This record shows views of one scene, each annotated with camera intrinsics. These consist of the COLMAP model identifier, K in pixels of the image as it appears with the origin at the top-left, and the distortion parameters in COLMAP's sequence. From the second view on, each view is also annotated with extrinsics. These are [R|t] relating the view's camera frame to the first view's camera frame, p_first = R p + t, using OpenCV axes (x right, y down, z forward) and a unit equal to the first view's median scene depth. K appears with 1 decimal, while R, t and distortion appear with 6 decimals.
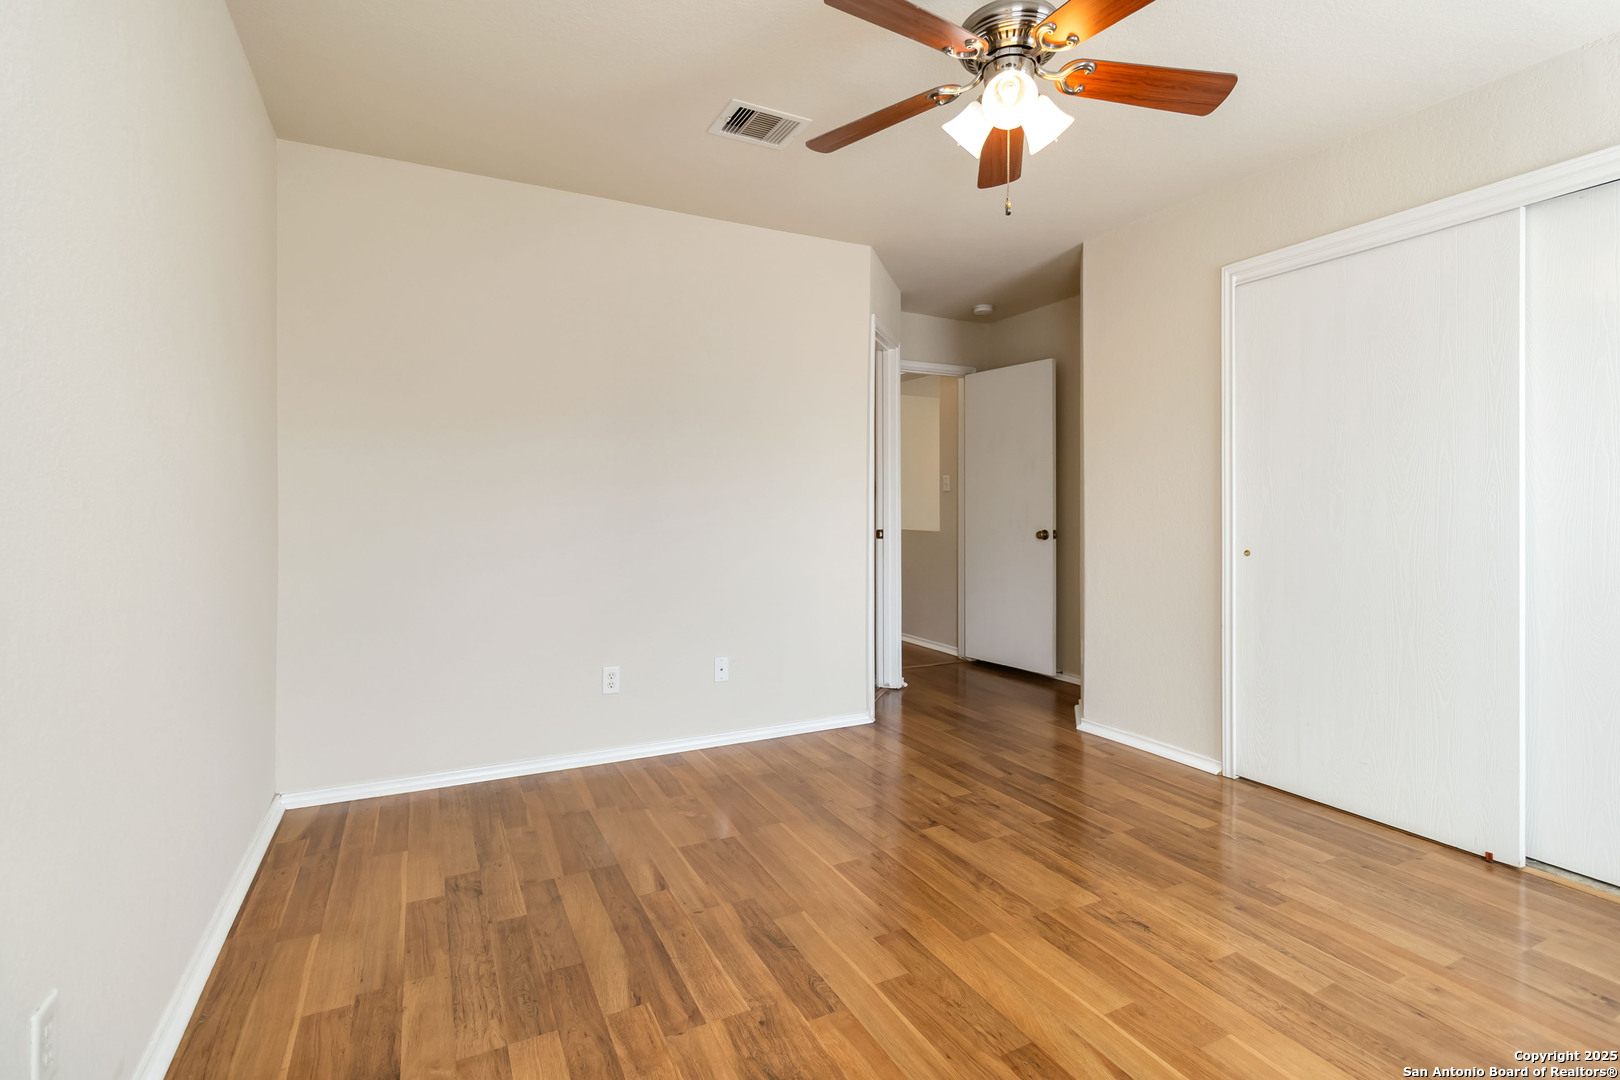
lens RADIAL K [[760.1, 0, 819.1], [0, 760.1, 511.0], [0, 0, 1]] dist [0.001655, 0.000798]
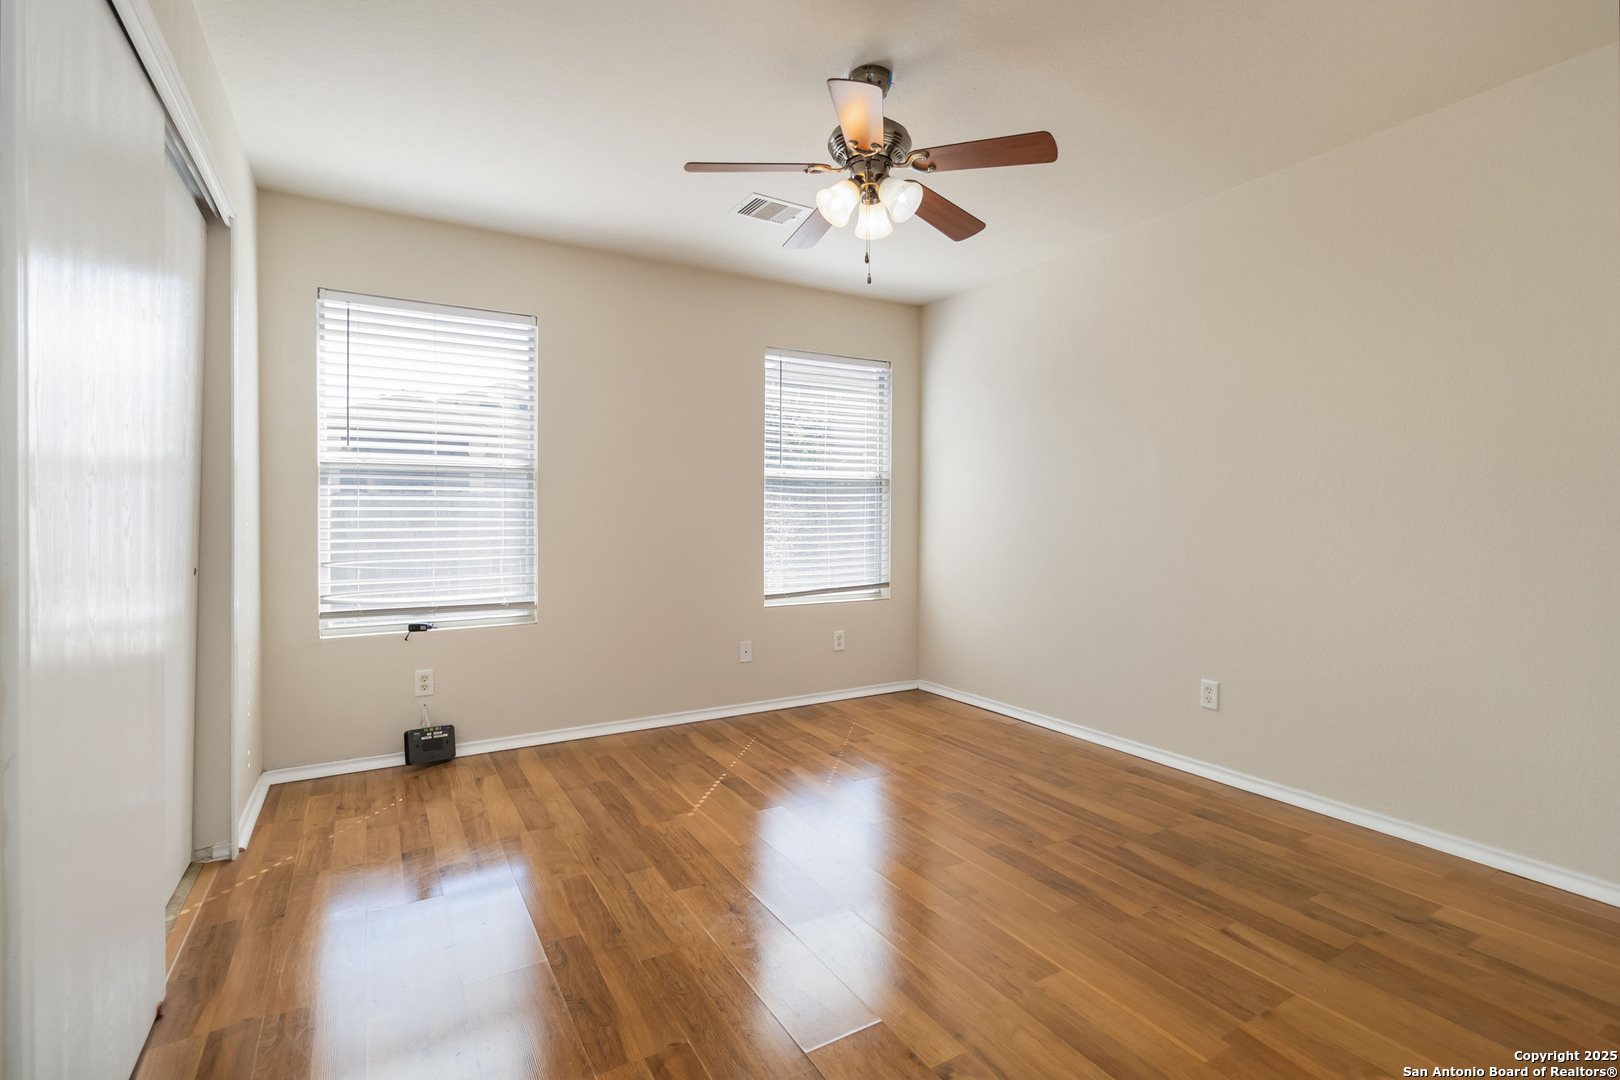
lens RADIAL K [[760.1, 0, 819.1], [0, 760.1, 511.0], [0, 0, 1]] dist [0.001655, 0.000798]
pose [[-0.998543, -0.004572, -0.053768, 0.369152], [-0.004223, 0.999969, -0.006613, -0.004112], [0.053797, -0.006377, -0.998532, 2.084342]]
